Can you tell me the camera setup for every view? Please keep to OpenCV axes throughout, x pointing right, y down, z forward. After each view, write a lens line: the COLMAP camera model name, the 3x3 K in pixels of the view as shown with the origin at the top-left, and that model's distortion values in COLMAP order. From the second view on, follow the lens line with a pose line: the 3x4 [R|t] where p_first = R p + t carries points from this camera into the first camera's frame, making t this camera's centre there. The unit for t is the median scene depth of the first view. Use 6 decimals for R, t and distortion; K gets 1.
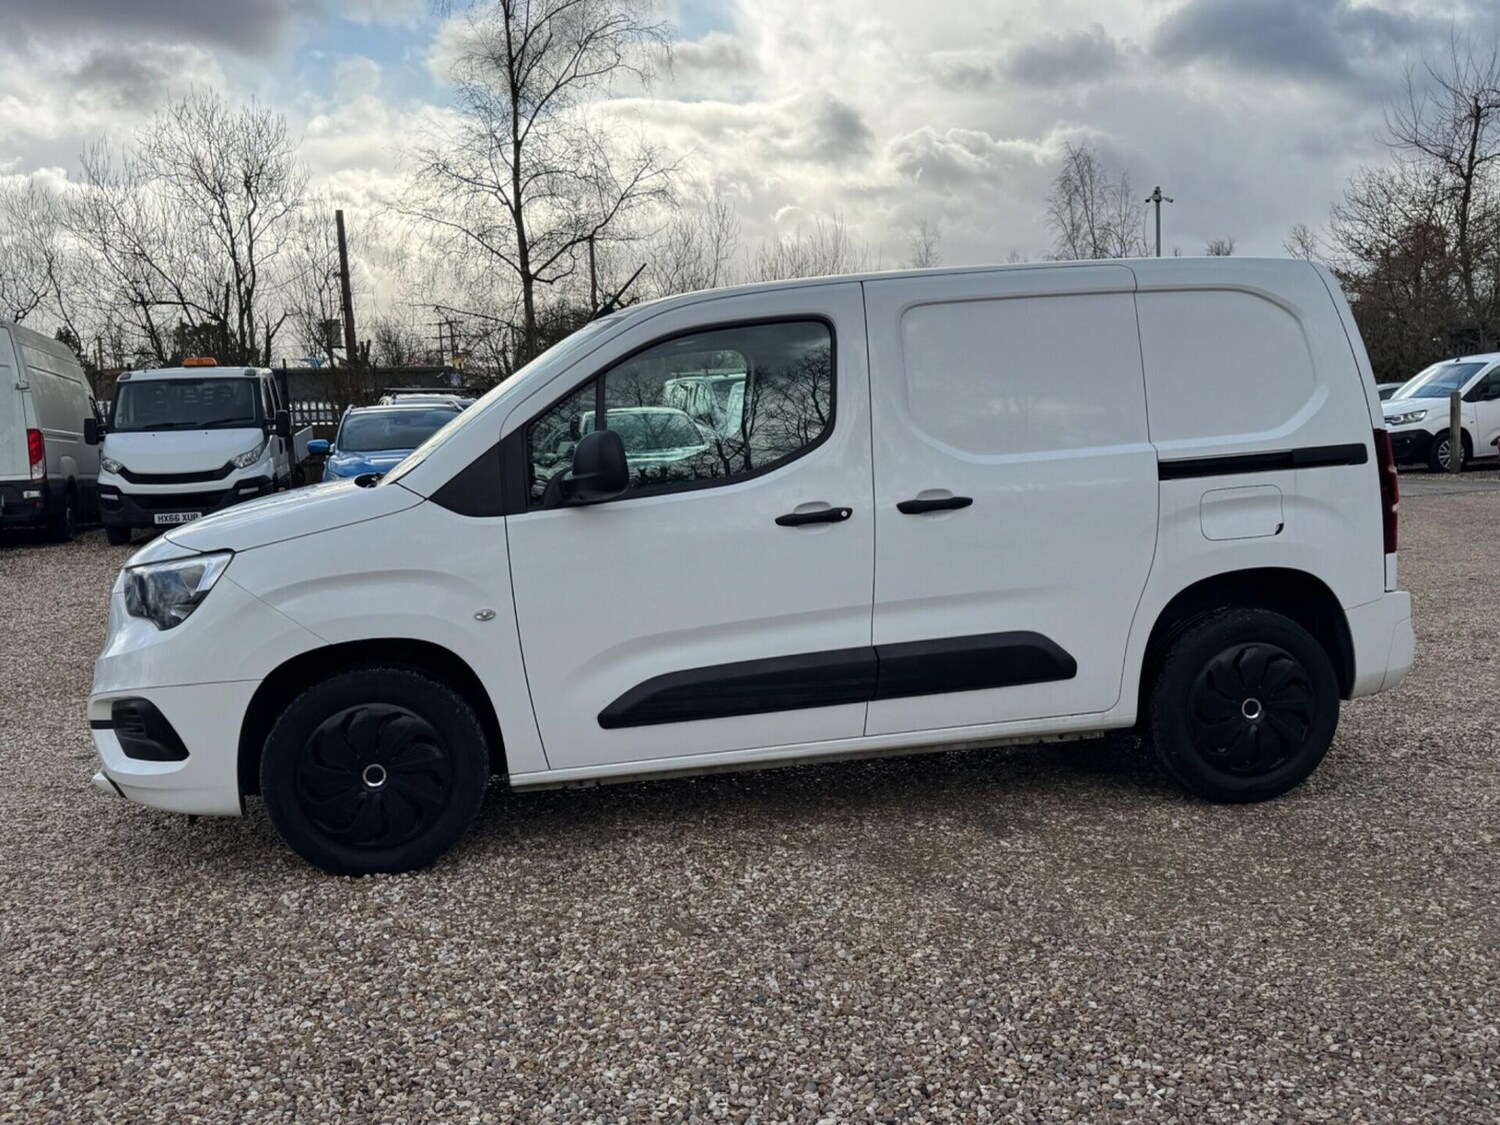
lens RADIAL K [[1397.3, 0, 748.8], [0, 1397.3, 557.7], [0, 0, 1]] dist [0.125802, -0.230487]
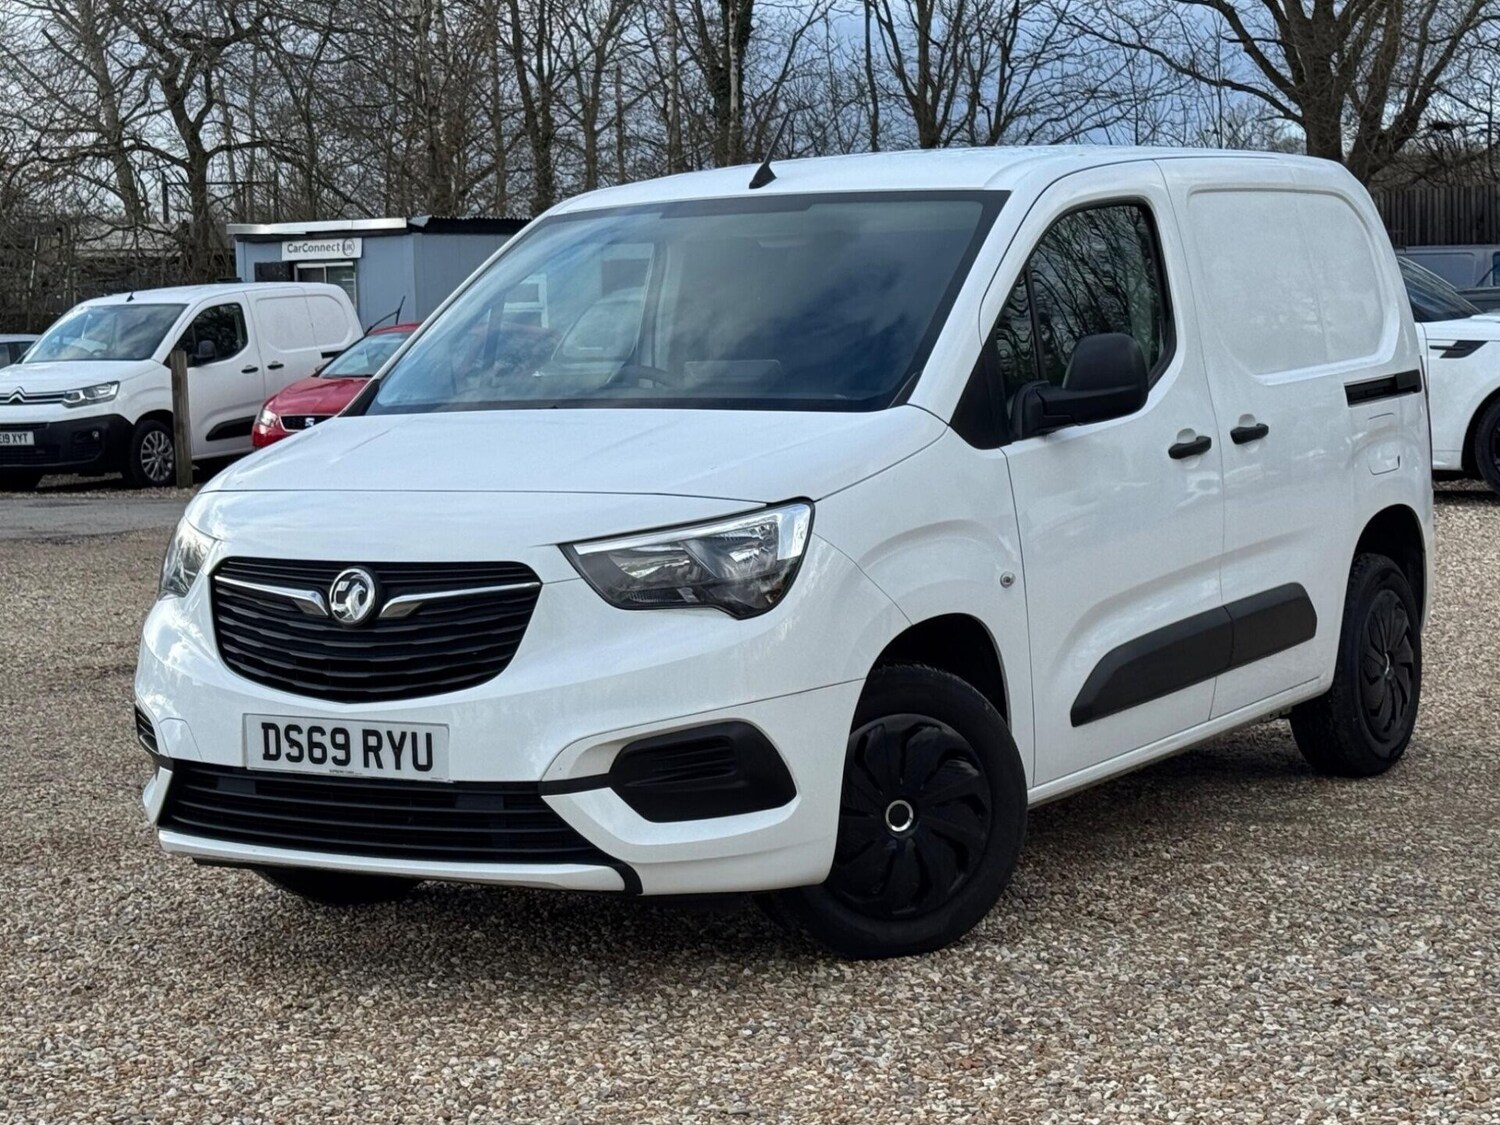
lens RADIAL K [[2873.3, 0, 670.8], [0, 2873.3, 557.8], [0, 0, 1]] dist [0.237164, -1.102669]
pose [[0.683079, -0.038210, 0.729344, -1.343439], [0.074452, 0.997071, -0.017493, 0.040398], [-0.726540, 0.066250, 0.683923, 0.077087]]
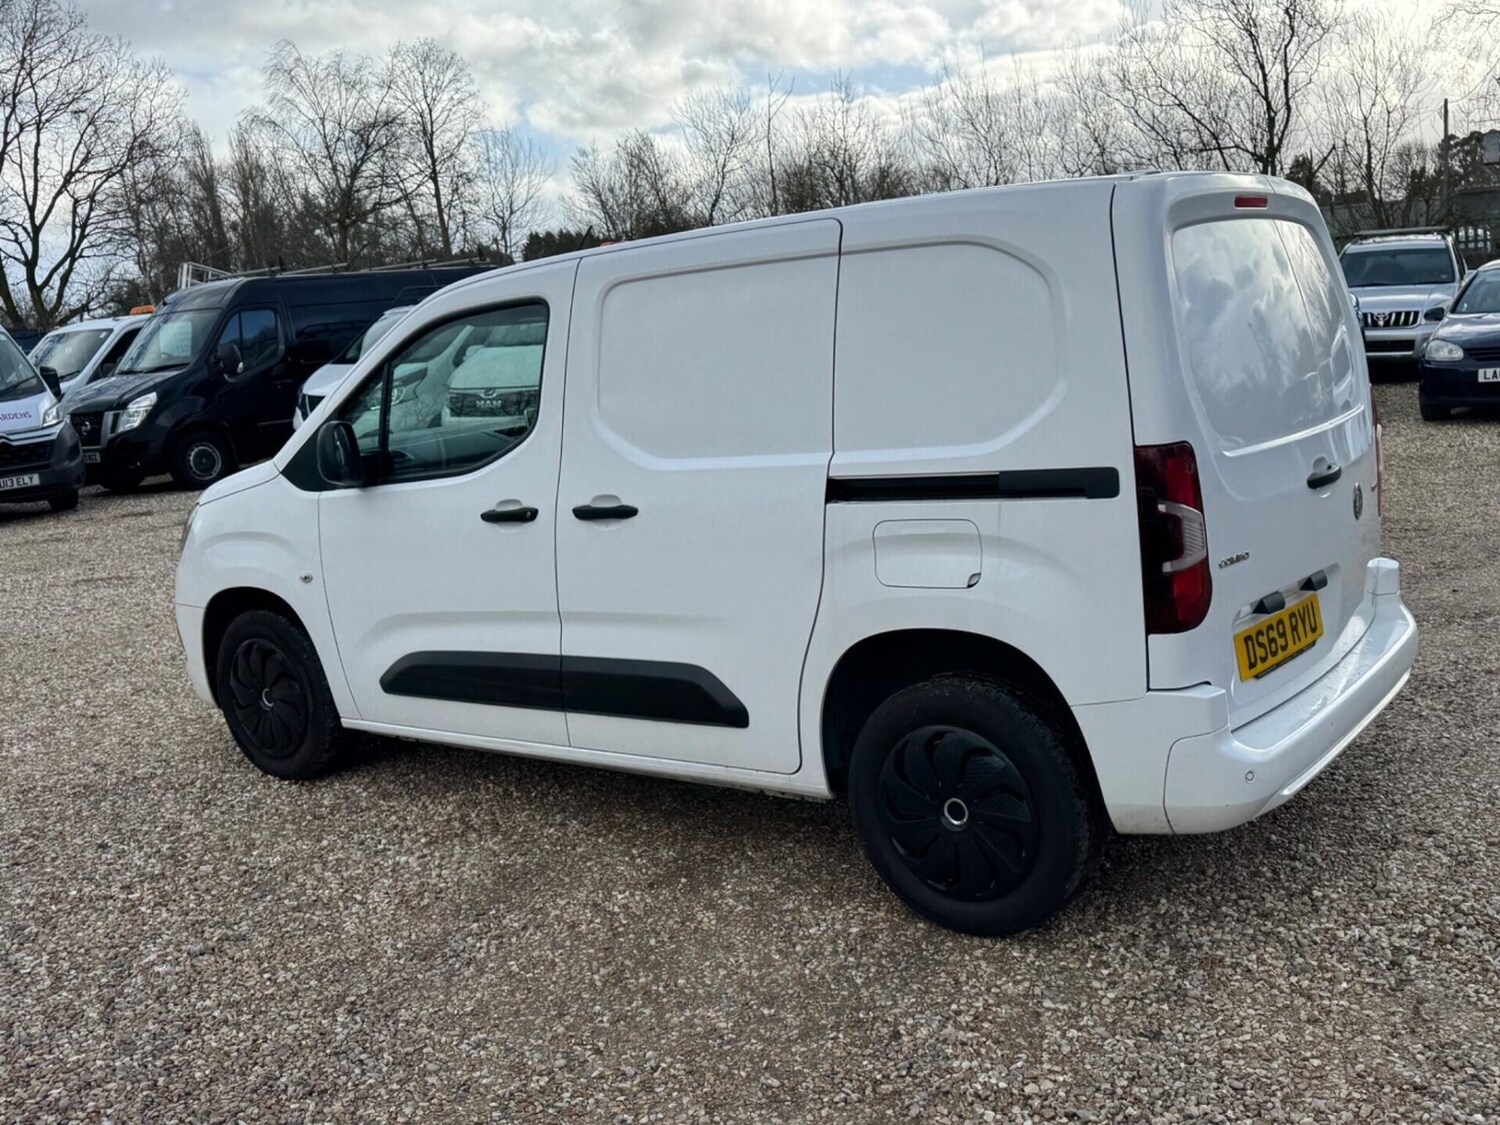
lens RADIAL K [[1397.3, 0, 748.8], [0, 1397.3, 557.7], [0, 0, 1]] dist [0.125802, -0.230487]
pose [[0.695467, 0.110659, -0.709986, 0.829027], [-0.025157, 0.991215, 0.129849, -0.126374], [0.718117, -0.072445, 0.692141, 0.436443]]
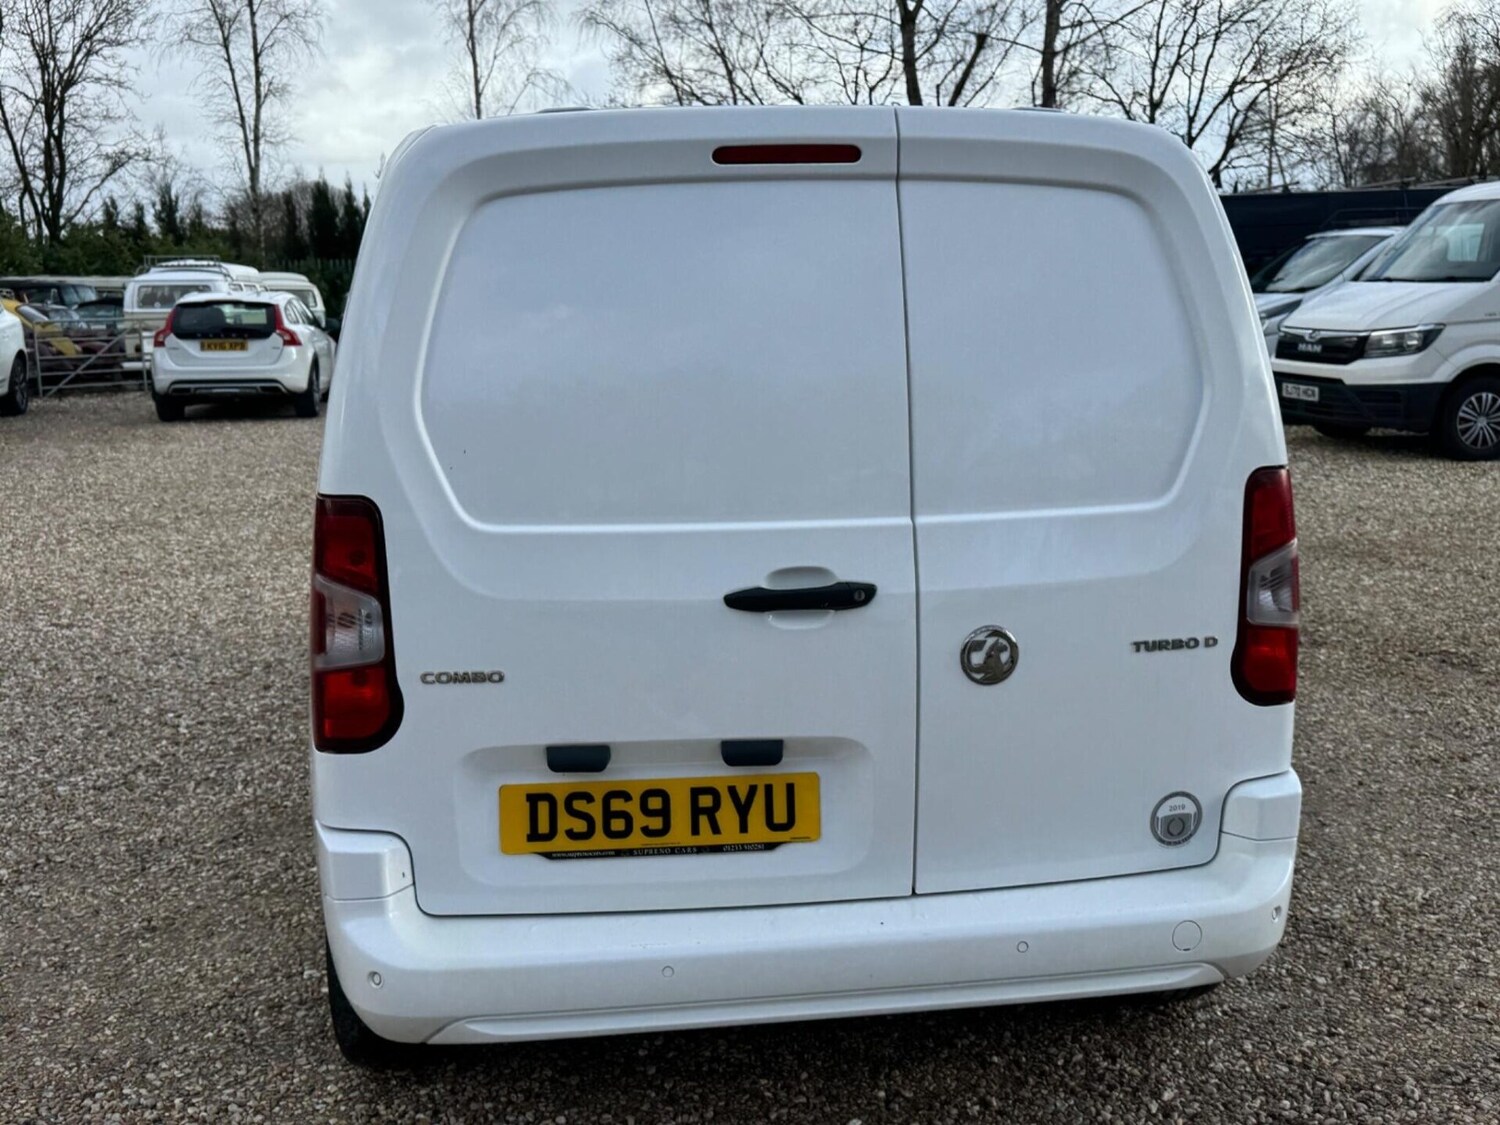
lens RADIAL K [[1413.8, 0, 756.5], [0, 1413.8, 559.4], [0, 0, 1]] dist [0.119170, -0.210762]
pose [[-0.009346, 0.231918, -0.972690, 0.970176], [-0.087733, 0.968792, 0.231831, -0.205191], [0.996100, 0.087504, 0.011293, 1.207085]]
